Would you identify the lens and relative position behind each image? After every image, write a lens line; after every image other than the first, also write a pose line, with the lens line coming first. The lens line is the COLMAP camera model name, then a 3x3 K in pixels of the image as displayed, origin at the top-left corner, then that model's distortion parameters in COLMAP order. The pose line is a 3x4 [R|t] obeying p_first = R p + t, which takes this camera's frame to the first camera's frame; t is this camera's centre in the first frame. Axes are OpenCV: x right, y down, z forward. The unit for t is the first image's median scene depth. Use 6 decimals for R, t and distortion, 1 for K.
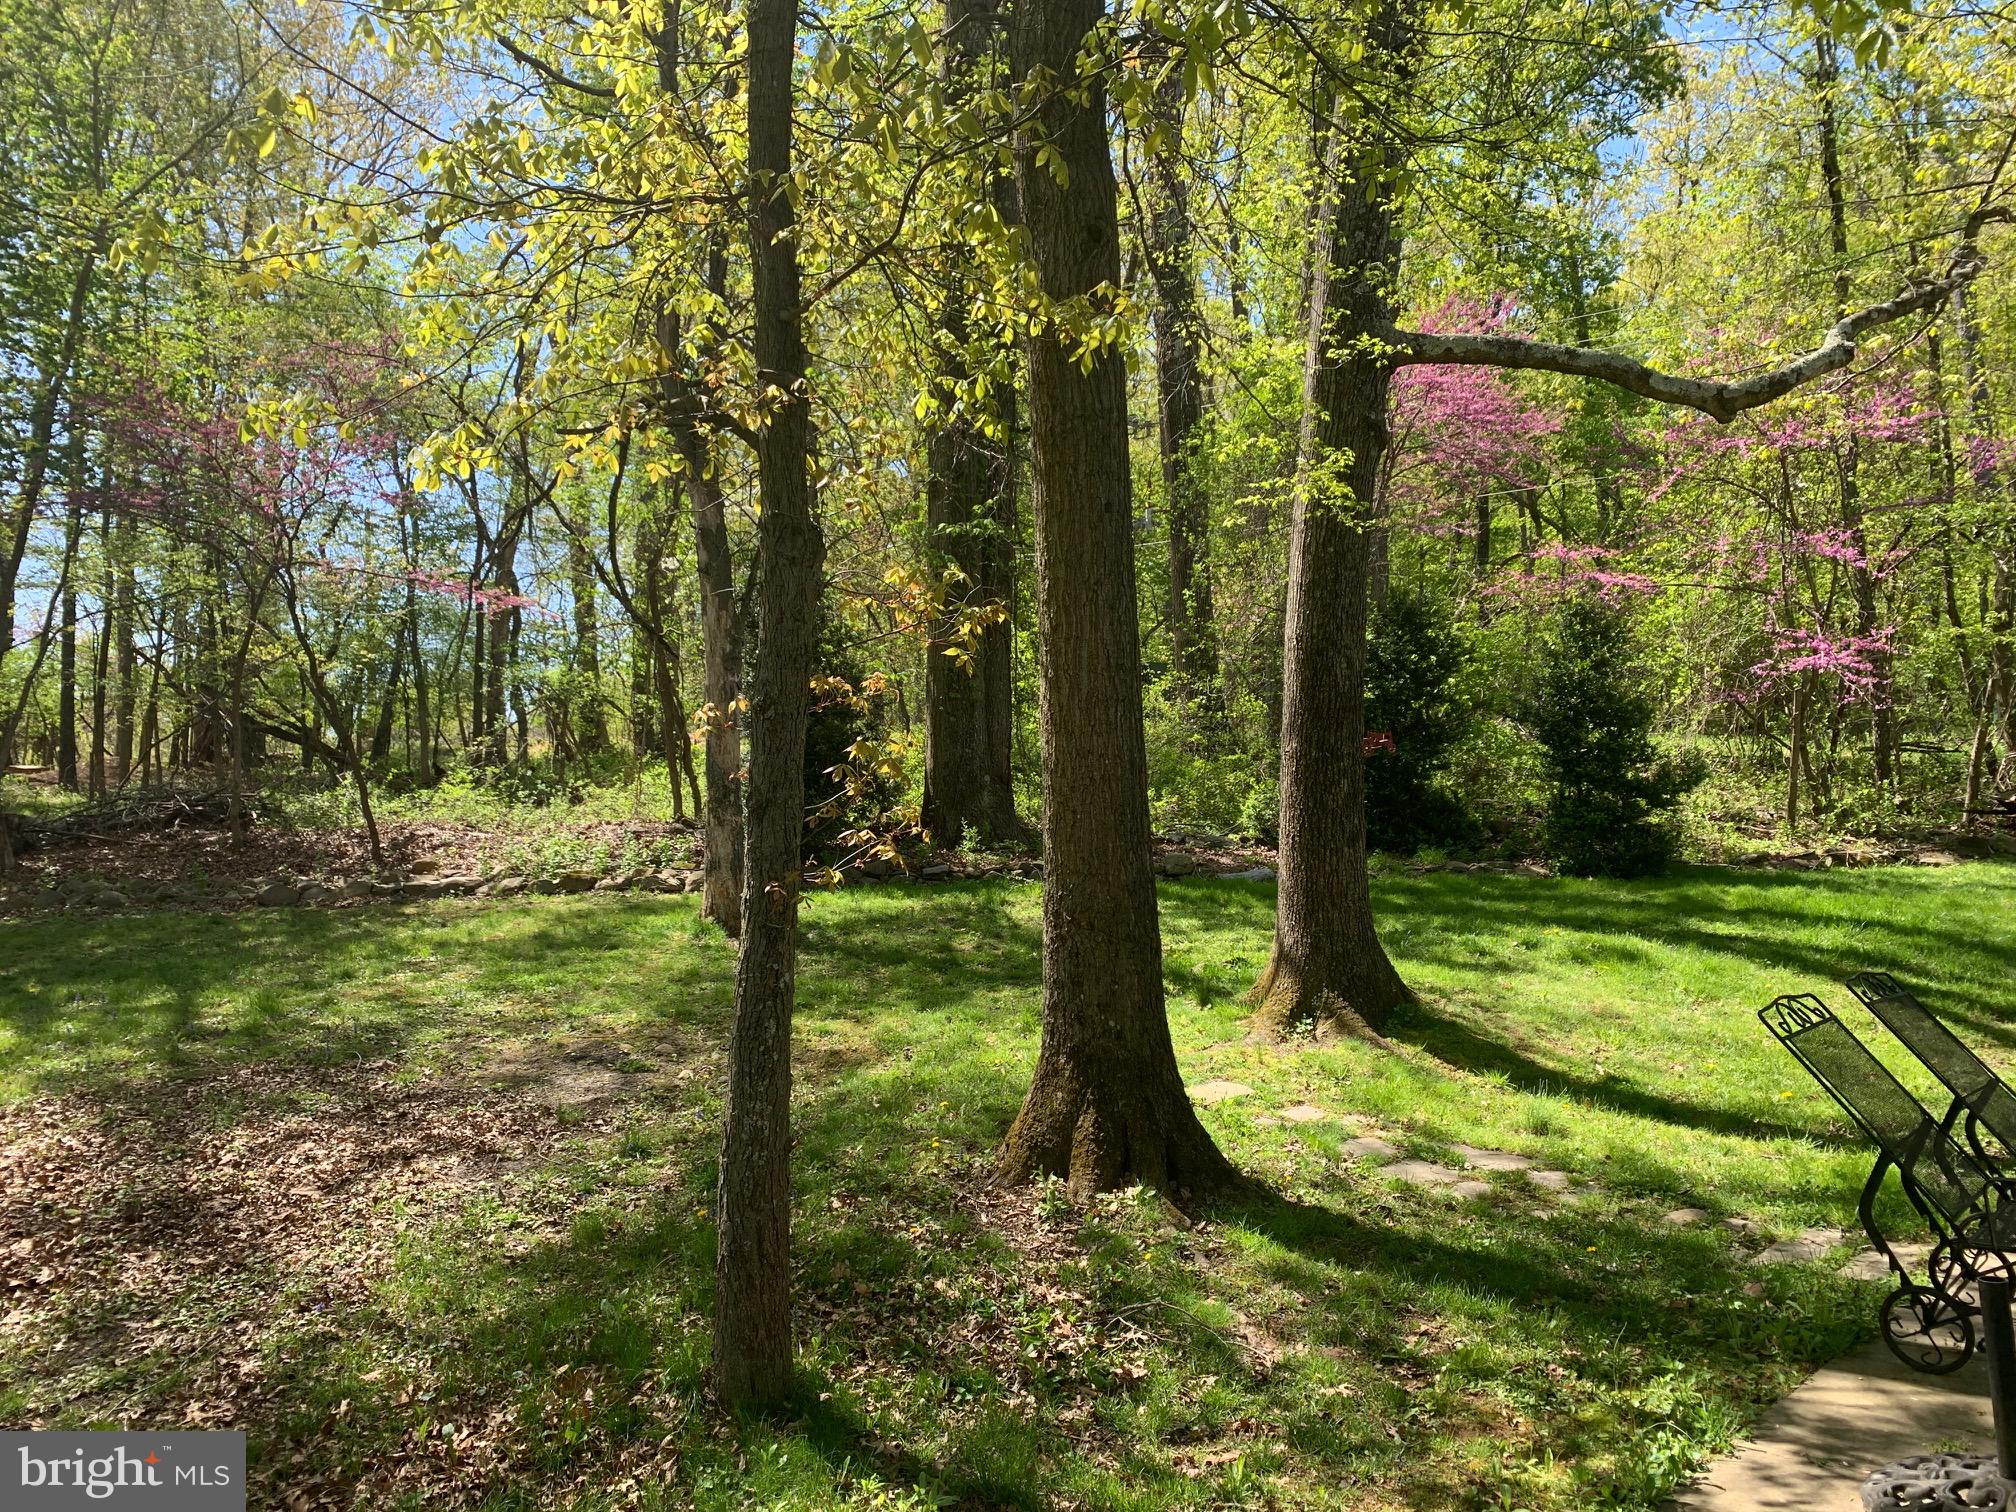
lens RADIAL K [[1534.6, 0, 1010.9], [0, 1534.6, 702.7], [0, 0, 1]] dist [0.050014, -0.003958]
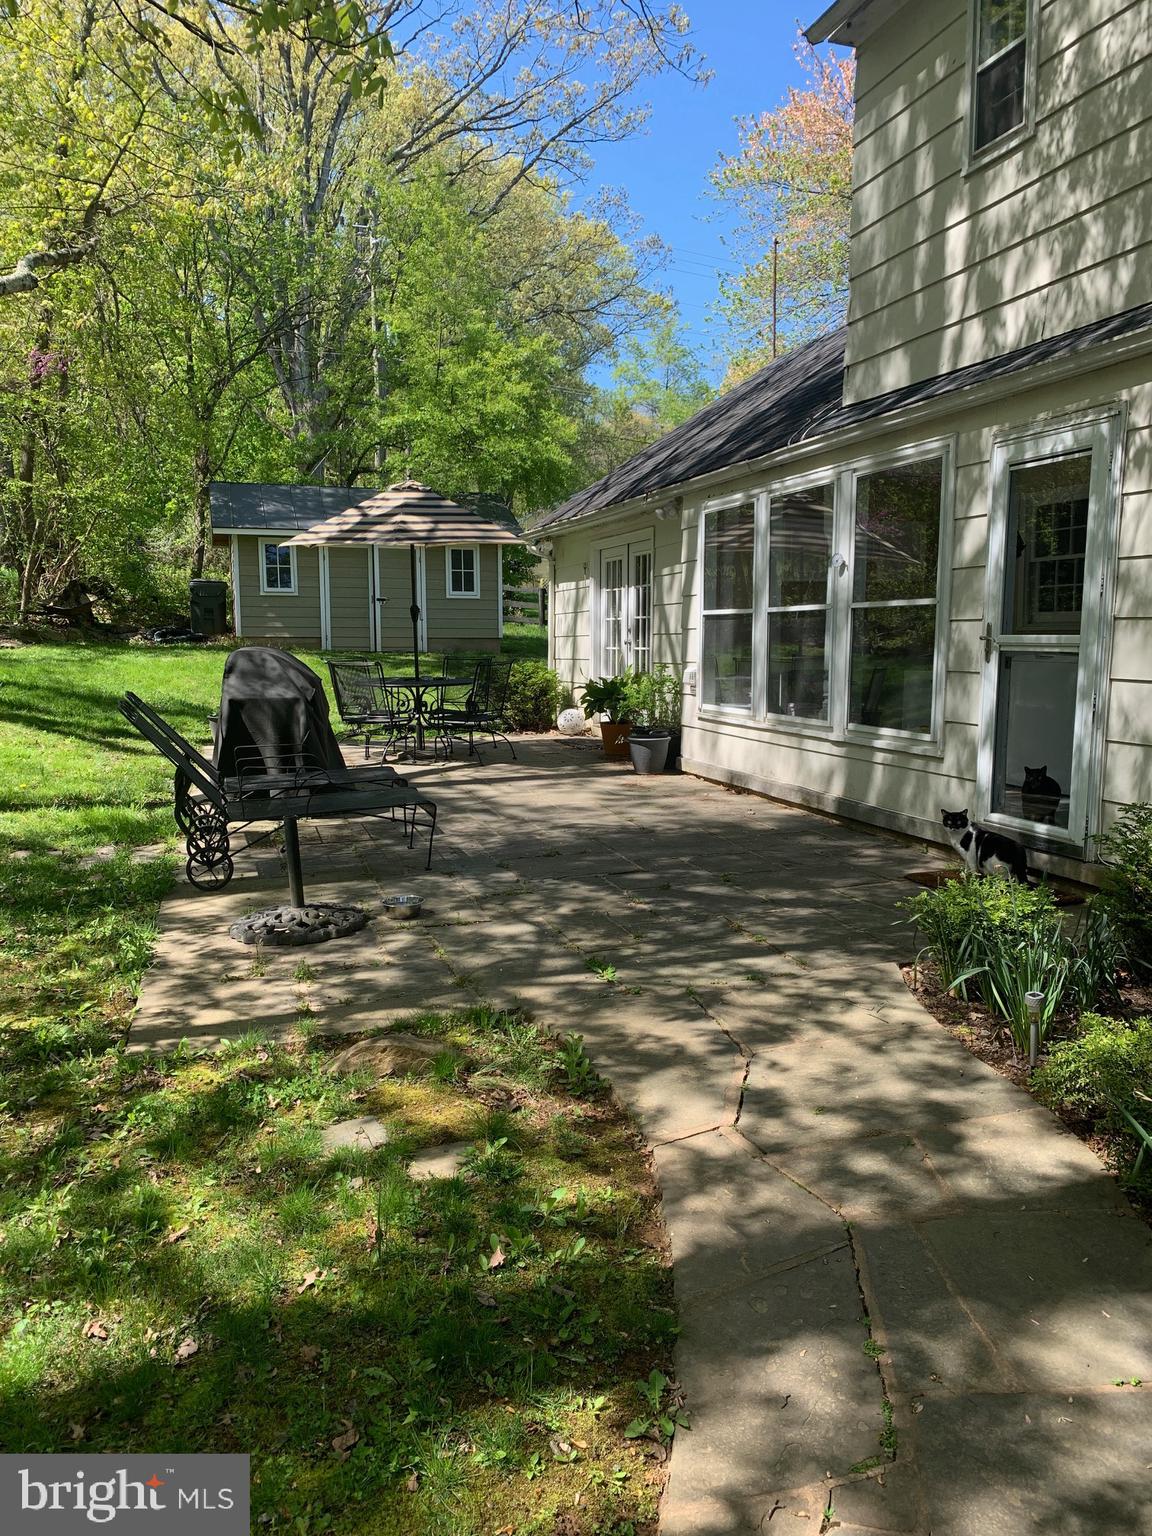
lens RADIAL K [[1133.8, 0, 576.0], [0, 1133.8, 768.0], [0, 0, 1]] dist [0.008709, 0.001795]
pose [[0.514017, -0.082581, 0.853796, -0.133292], [-0.092290, 0.984253, 0.150761, 0.011512], [-0.852801, -0.156290, 0.498301, -0.015382]]
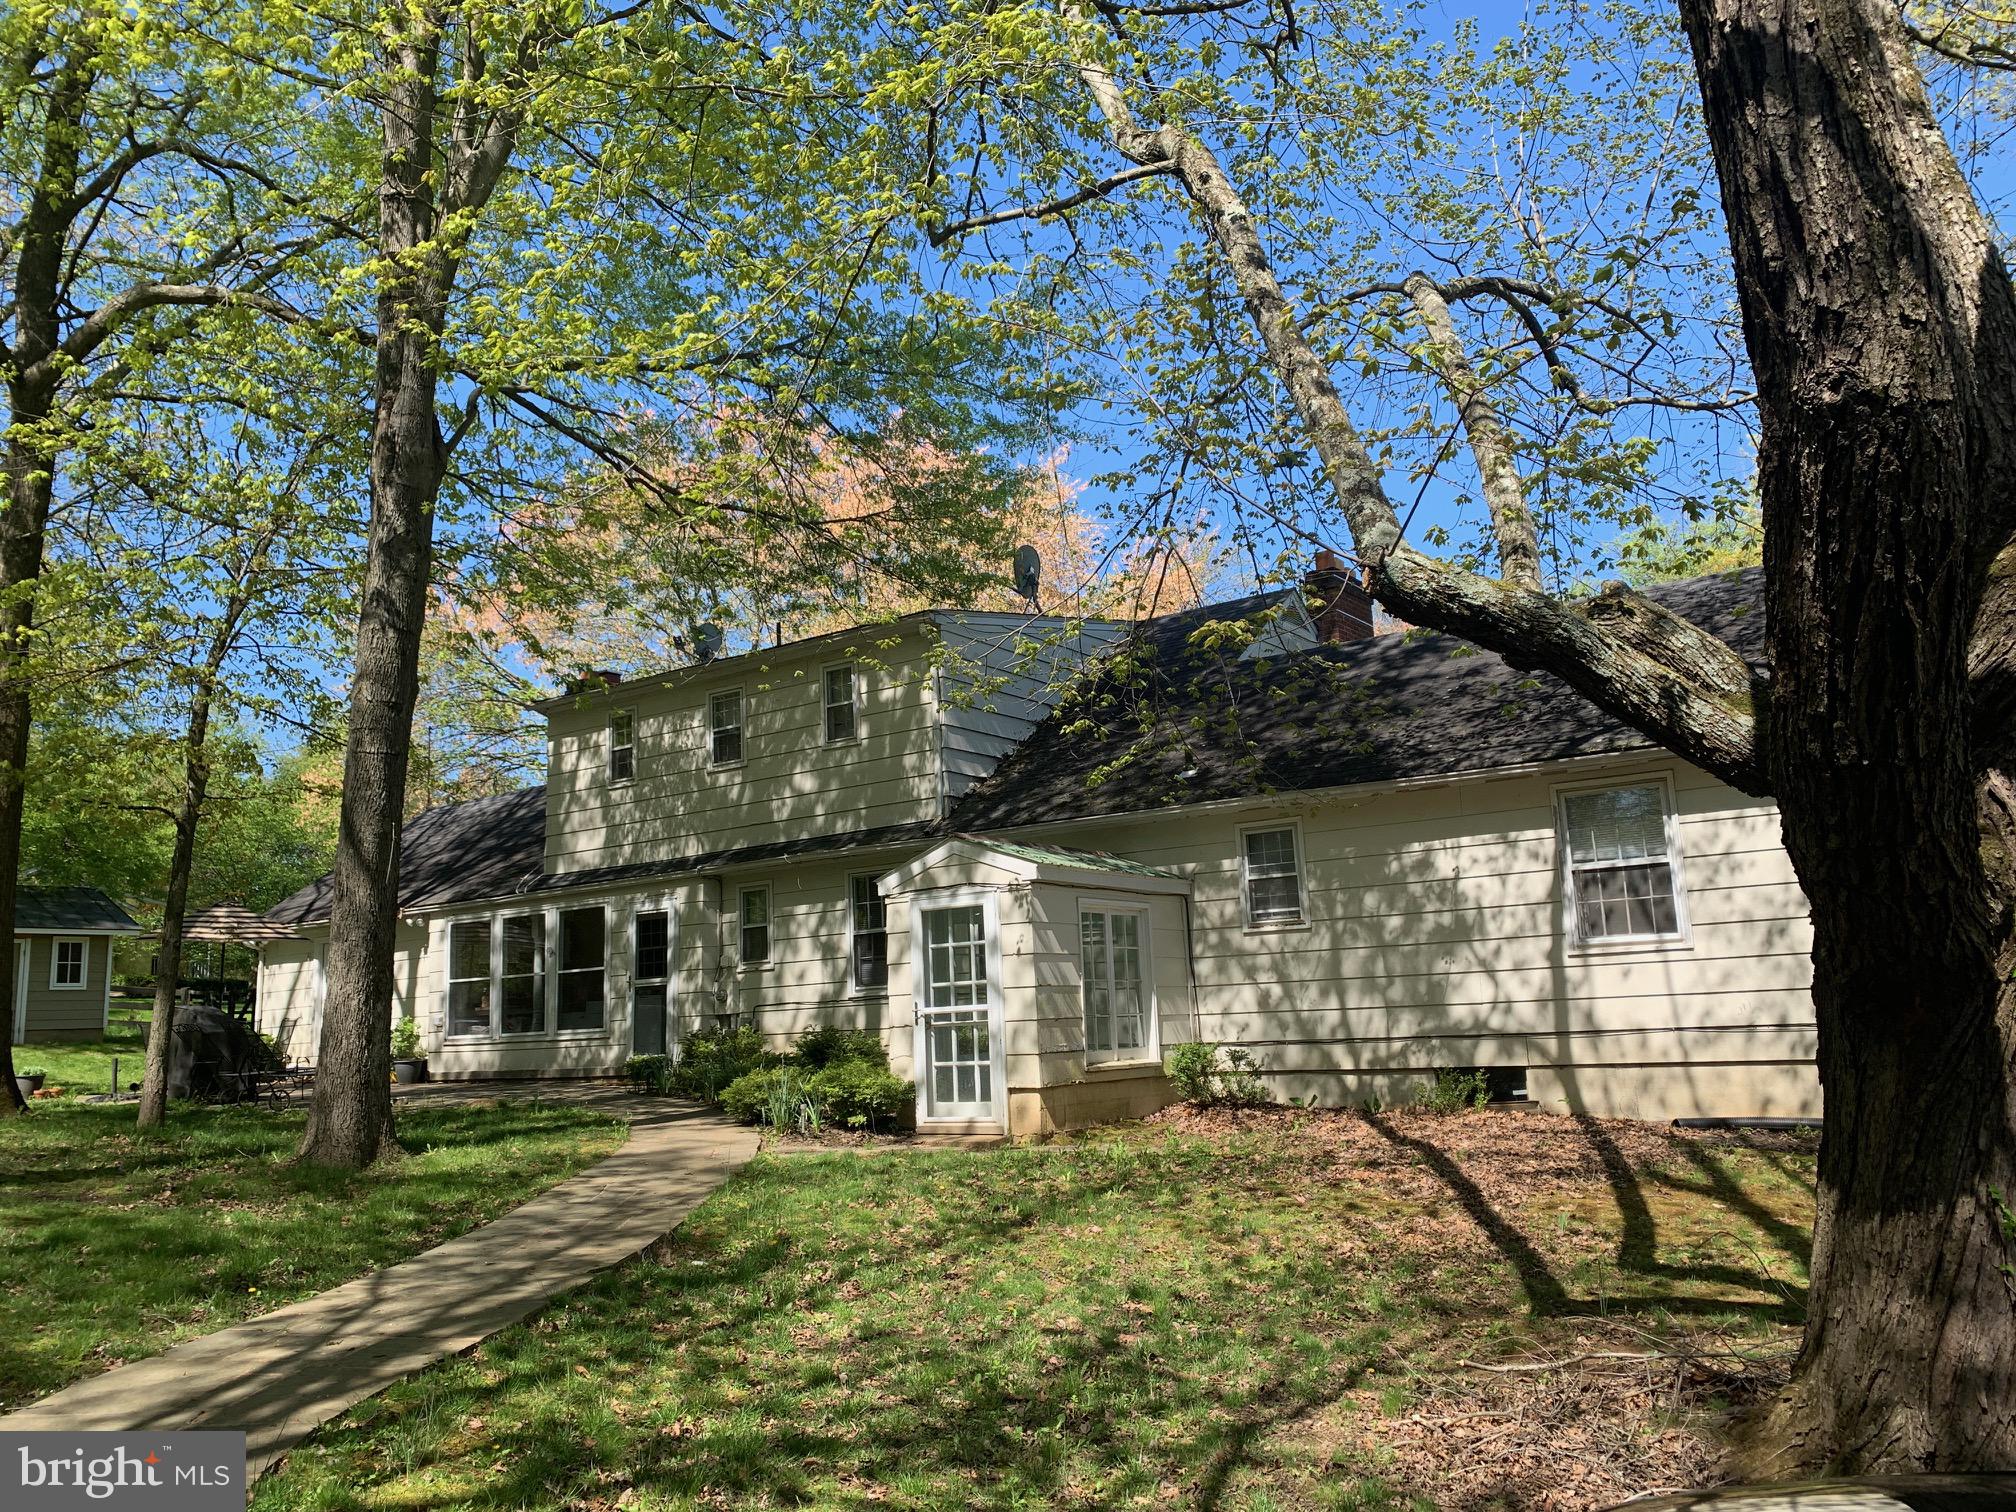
lens RADIAL K [[1534.6, 0, 1010.9], [0, 1534.6, 702.7], [0, 0, 1]] dist [0.050014, -0.003958]
pose [[-0.131996, 0.222335, 0.965994, -1.025574], [-0.048987, 0.971867, -0.230380, 0.066565], [-0.990039, -0.077730, -0.117391, -0.078645]]
